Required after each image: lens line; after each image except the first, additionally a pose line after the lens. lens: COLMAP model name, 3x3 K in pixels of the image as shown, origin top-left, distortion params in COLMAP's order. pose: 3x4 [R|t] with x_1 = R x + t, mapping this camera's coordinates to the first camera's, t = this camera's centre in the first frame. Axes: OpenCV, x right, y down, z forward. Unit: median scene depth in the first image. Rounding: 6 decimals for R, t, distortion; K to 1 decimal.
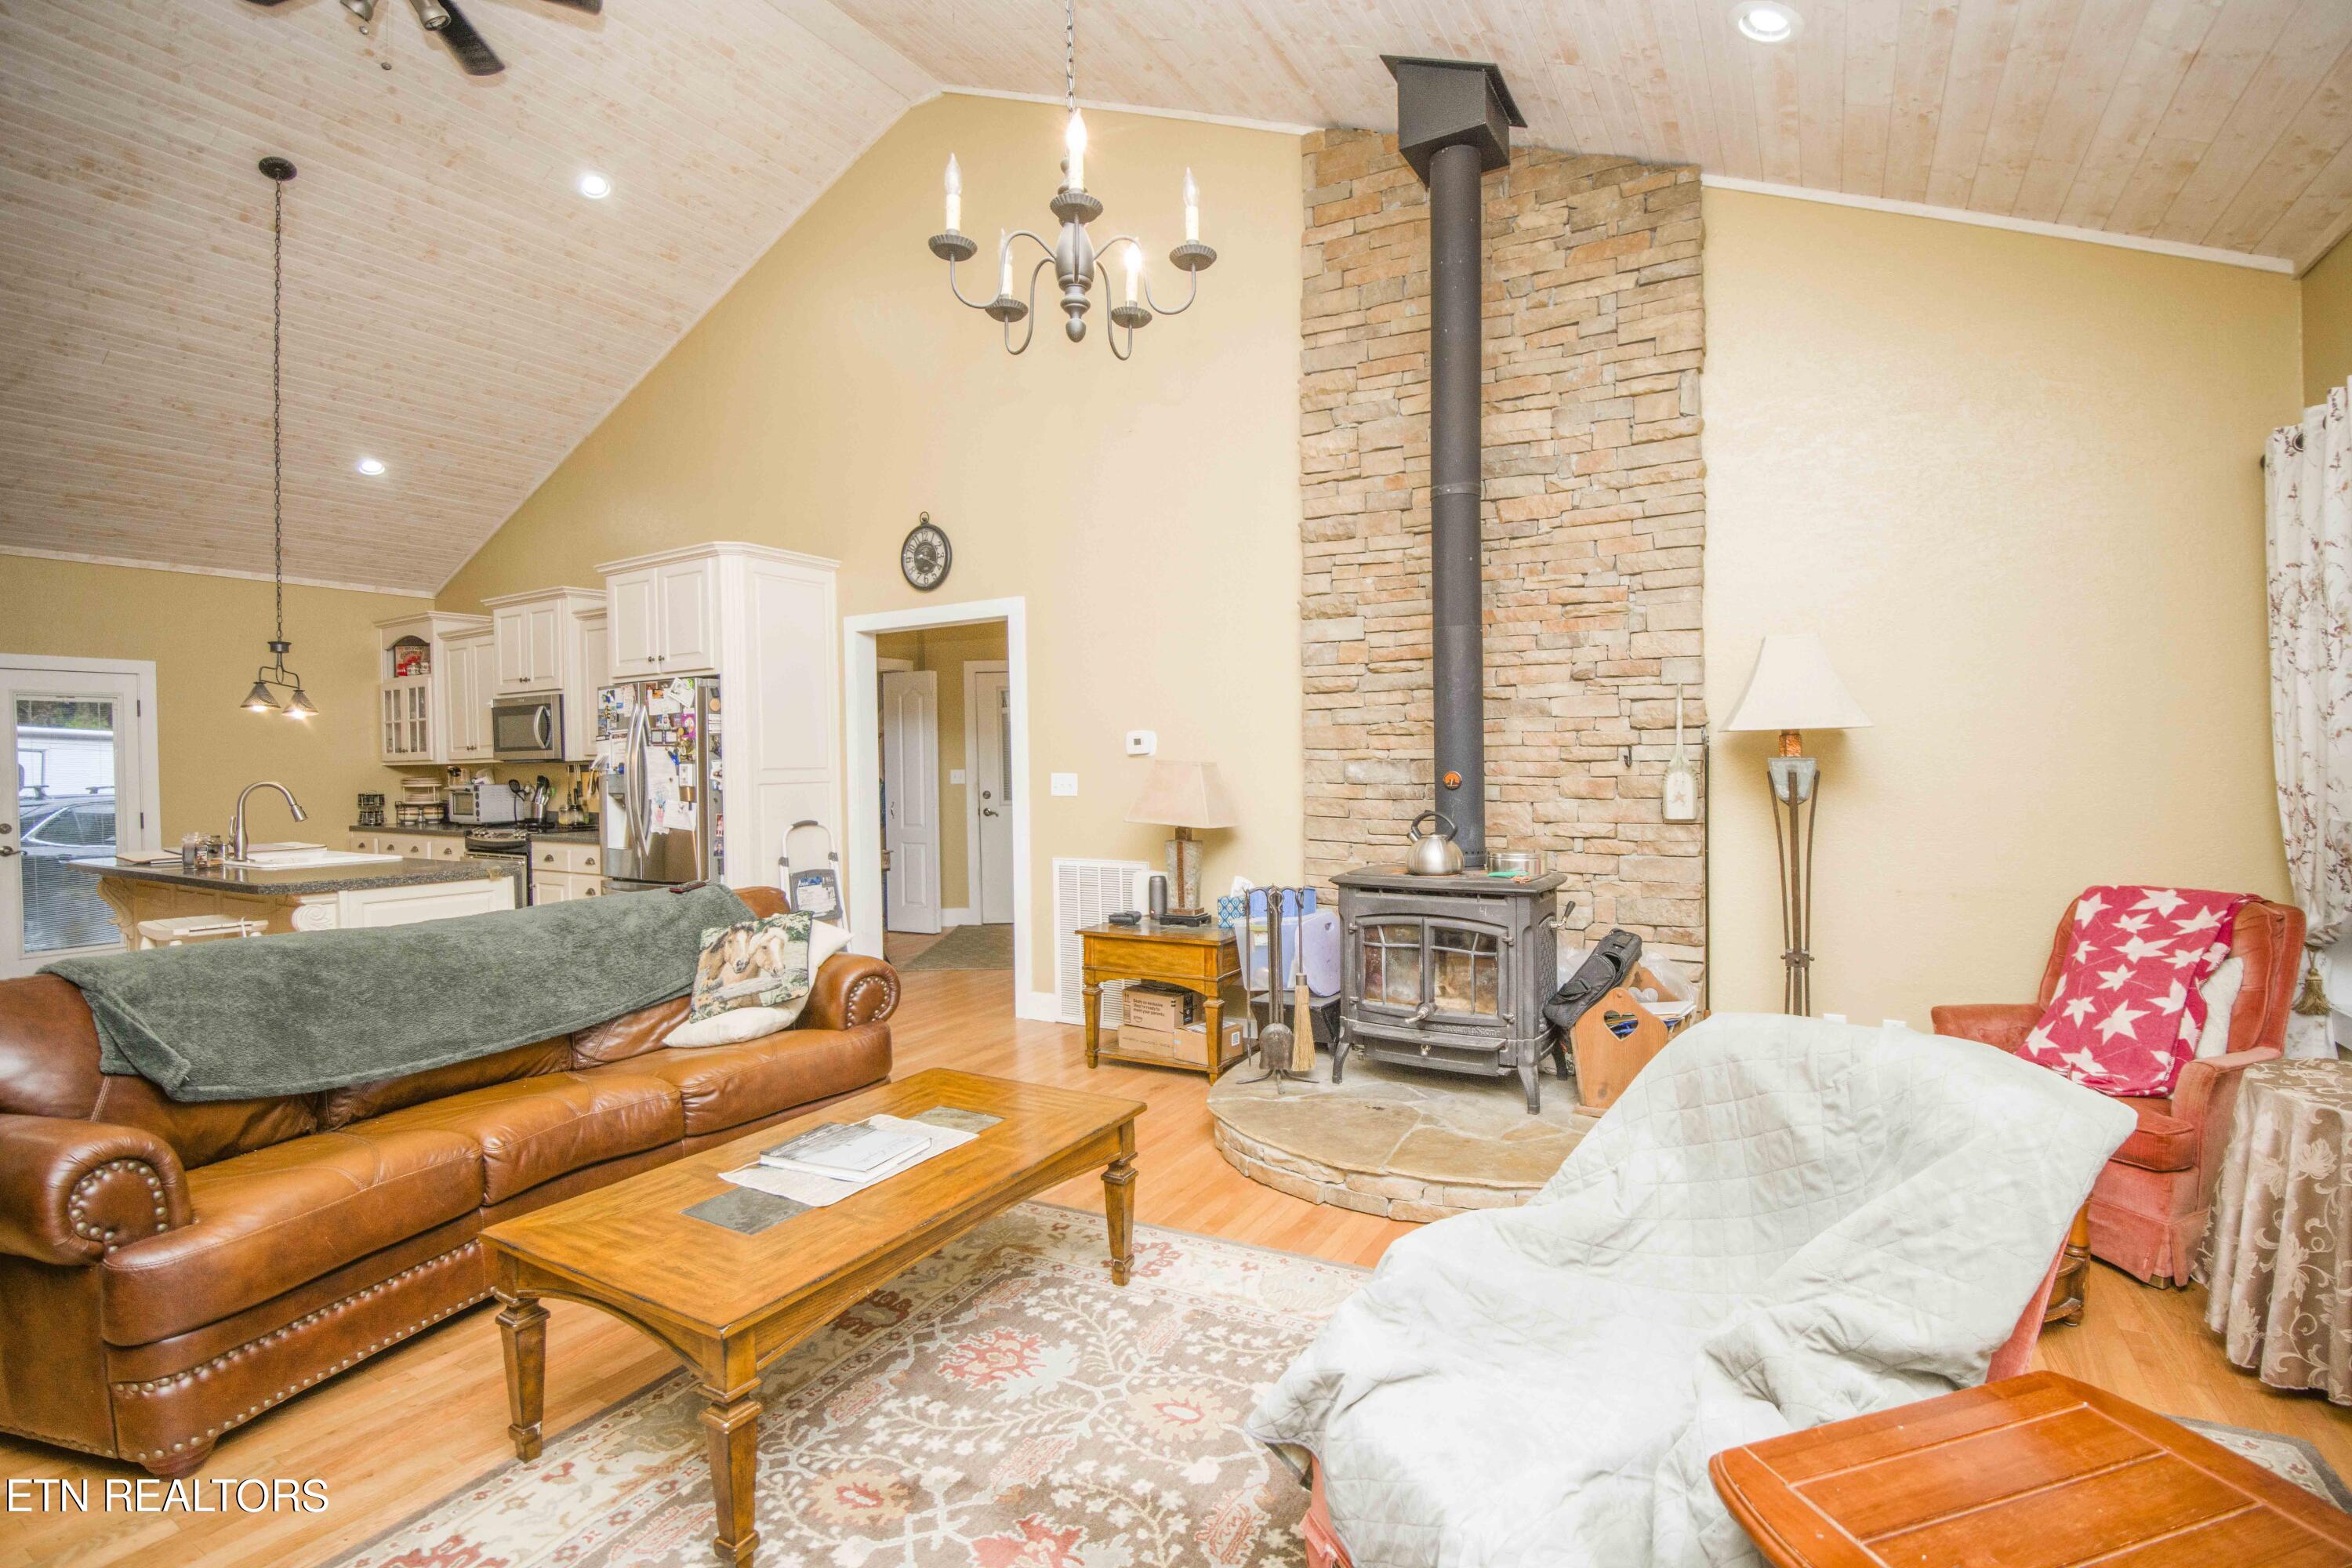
lens RADIAL K [[1073.0, 0, 1211.8], [0, 1073.0, 793.7], [0, 0, 1]] dist [-0.022485, -0.005705]
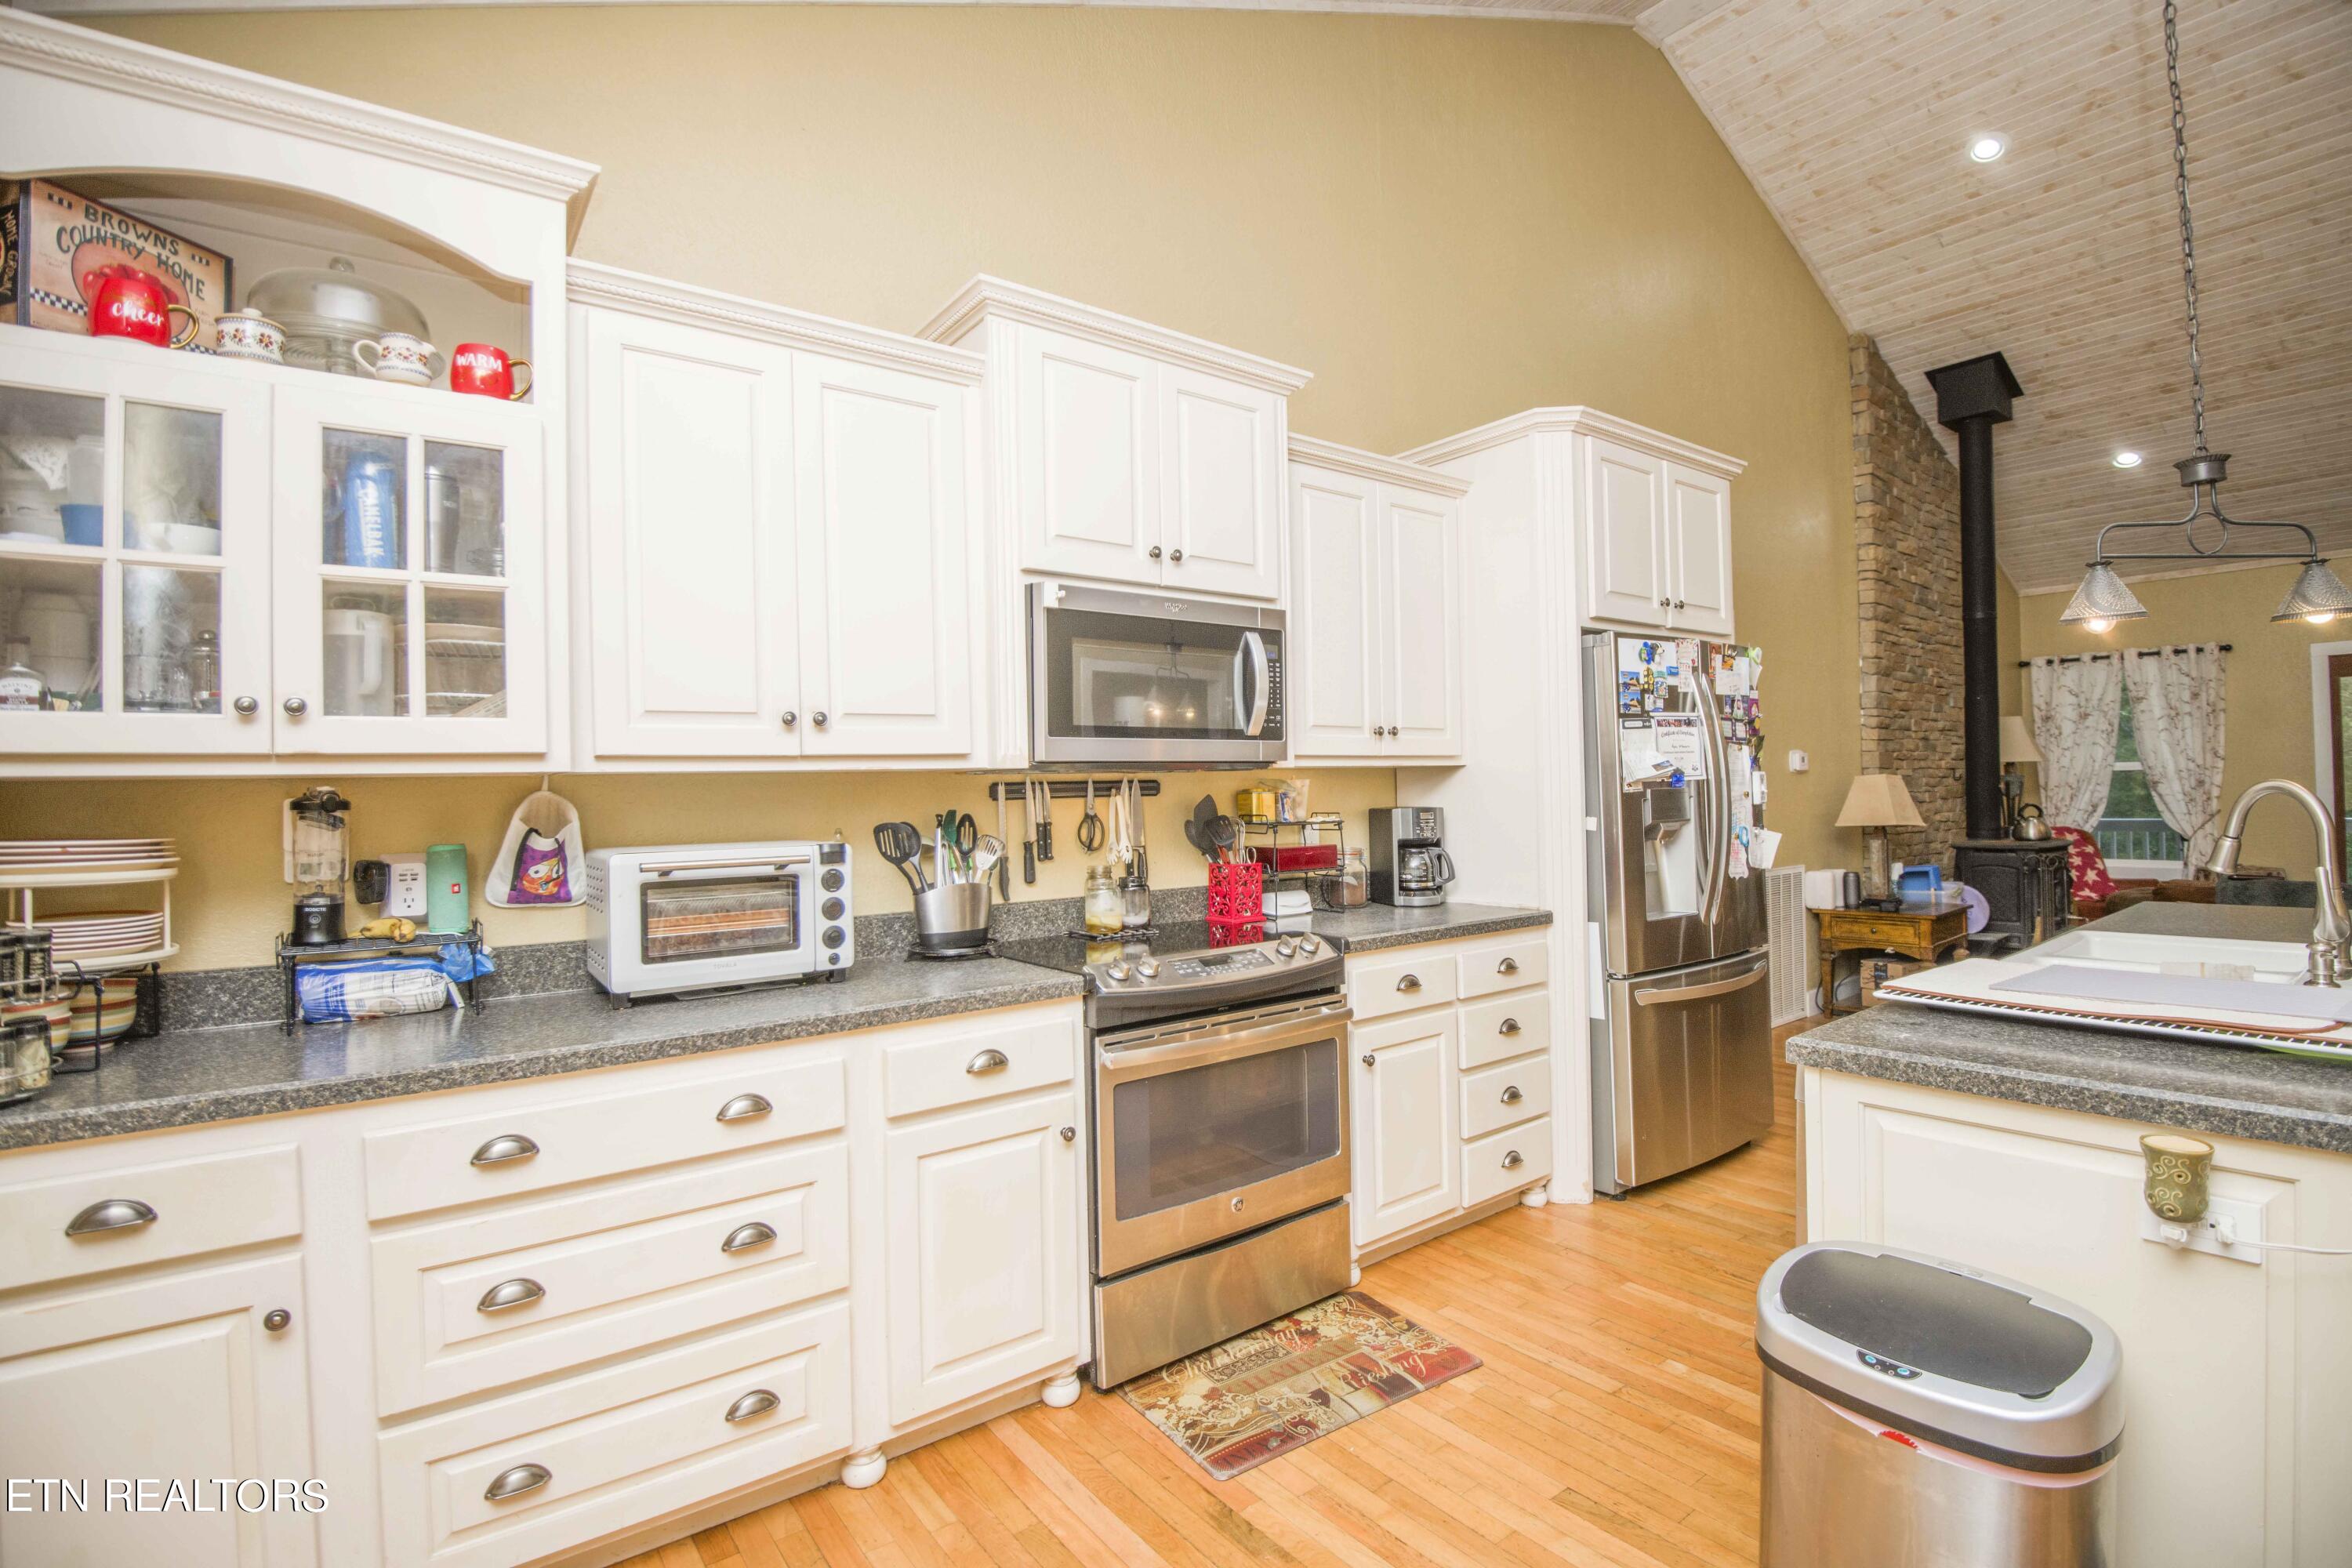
lens RADIAL K [[1073.0, 0, 1215.9], [0, 1073.0, 775.7], [0, 0, 1]] dist [-0.022485, -0.005705]
pose [[0.380415, 0.018365, 0.924633, -1.544966], [0.044629, 0.998273, -0.038189, -0.017684], [-0.923738, 0.055793, 0.378939, 1.306647]]
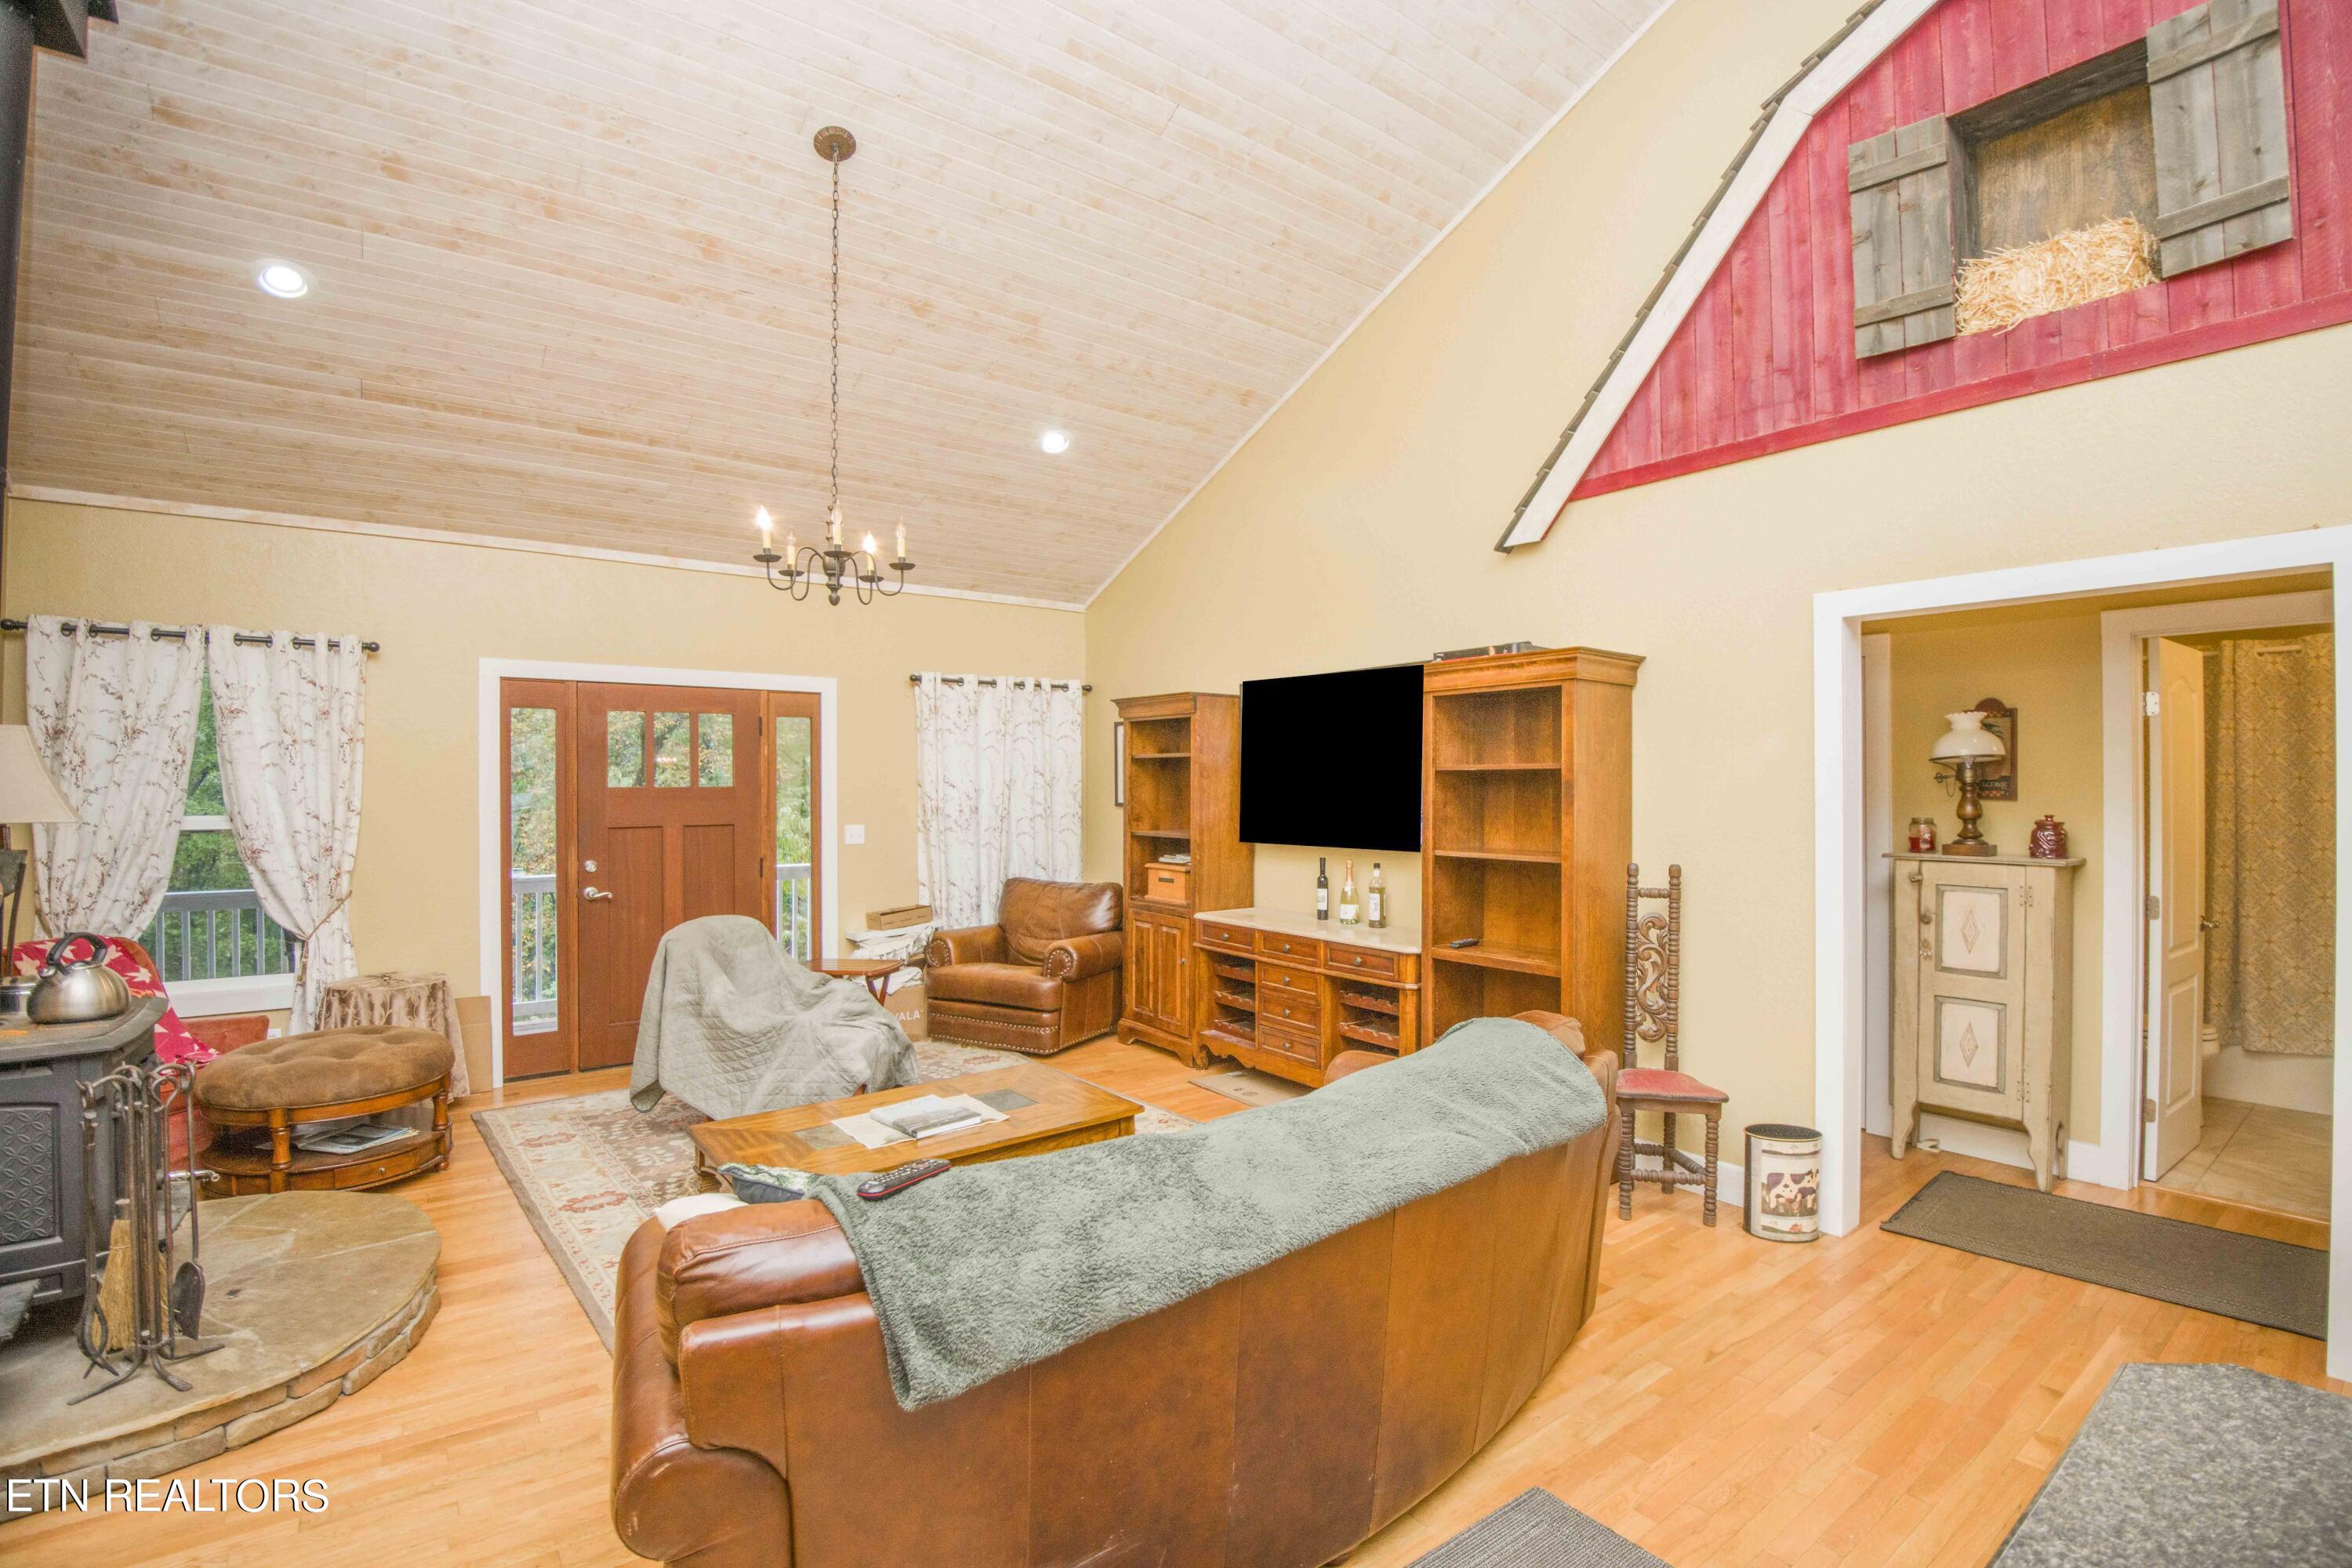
lens RADIAL K [[1073.0, 0, 1193.0], [0, 1073.0, 783.7], [0, 0, 1]] dist [-0.022485, -0.005705]
pose [[-0.917843, 0.017605, 0.396553, -0.652230], [0.027747, 0.999418, 0.019853, -0.065441], [-0.395973, 0.029225, -0.917797, 1.128035]]
